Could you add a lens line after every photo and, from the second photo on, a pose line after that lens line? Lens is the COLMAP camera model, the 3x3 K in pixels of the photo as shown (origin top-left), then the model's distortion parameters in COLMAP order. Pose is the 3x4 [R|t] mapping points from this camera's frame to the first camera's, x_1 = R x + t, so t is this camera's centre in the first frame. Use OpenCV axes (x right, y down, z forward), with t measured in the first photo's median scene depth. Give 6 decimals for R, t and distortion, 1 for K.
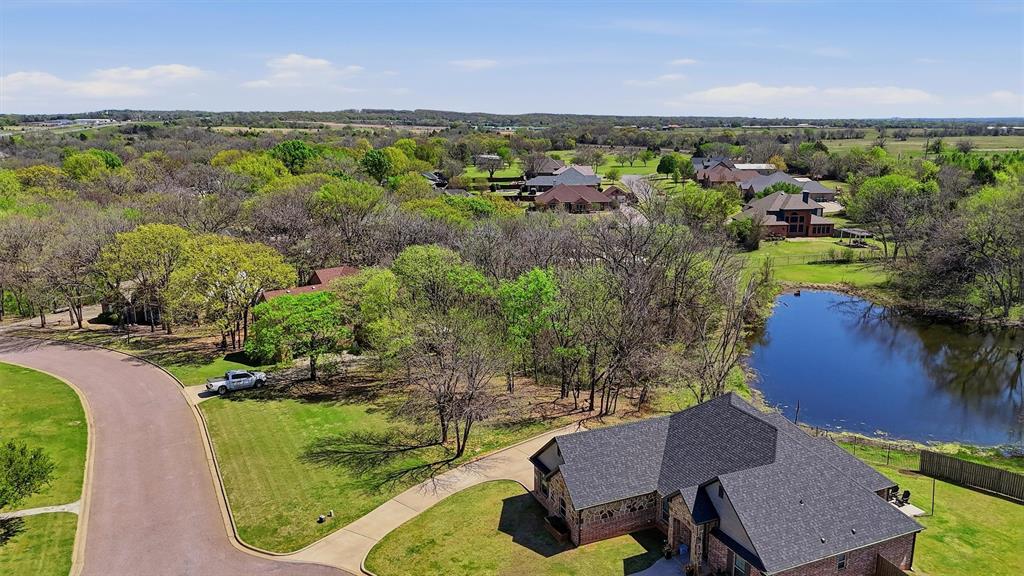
lens RADIAL K [[752.5, 0, 513.2], [0, 752.5, 287.2], [0, 0, 1]] dist [0.064266, -0.046509]
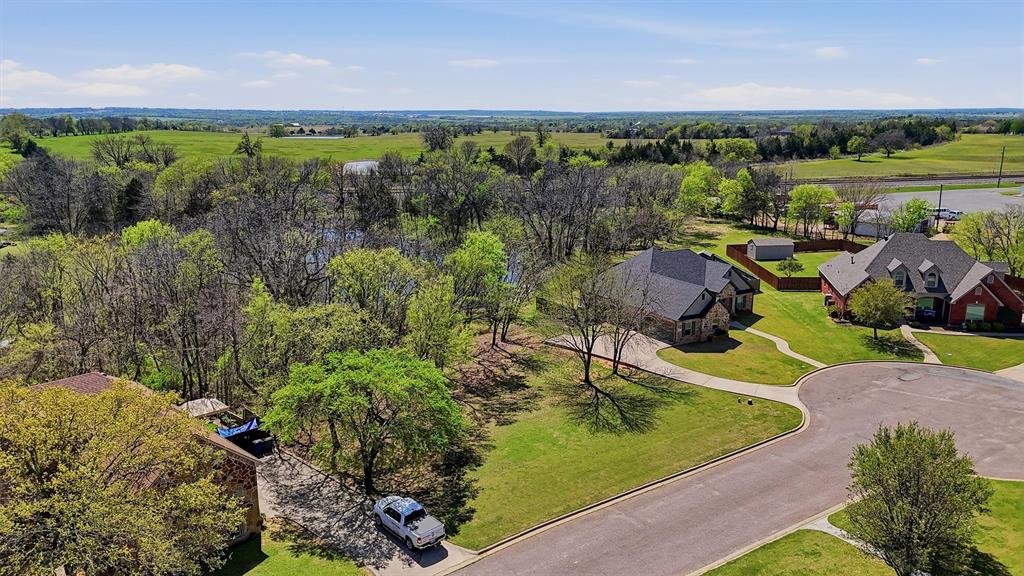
lens RADIAL K [[752.5, 0, 512.9], [0, 752.5, 289.0], [0, 0, 1]] dist [0.064266, -0.046509]
pose [[-0.092638, -0.227954, 0.969255, -0.657240], [0.221538, 0.944322, 0.243264, -0.125620], [-0.970742, 0.237262, -0.036980, 0.652613]]
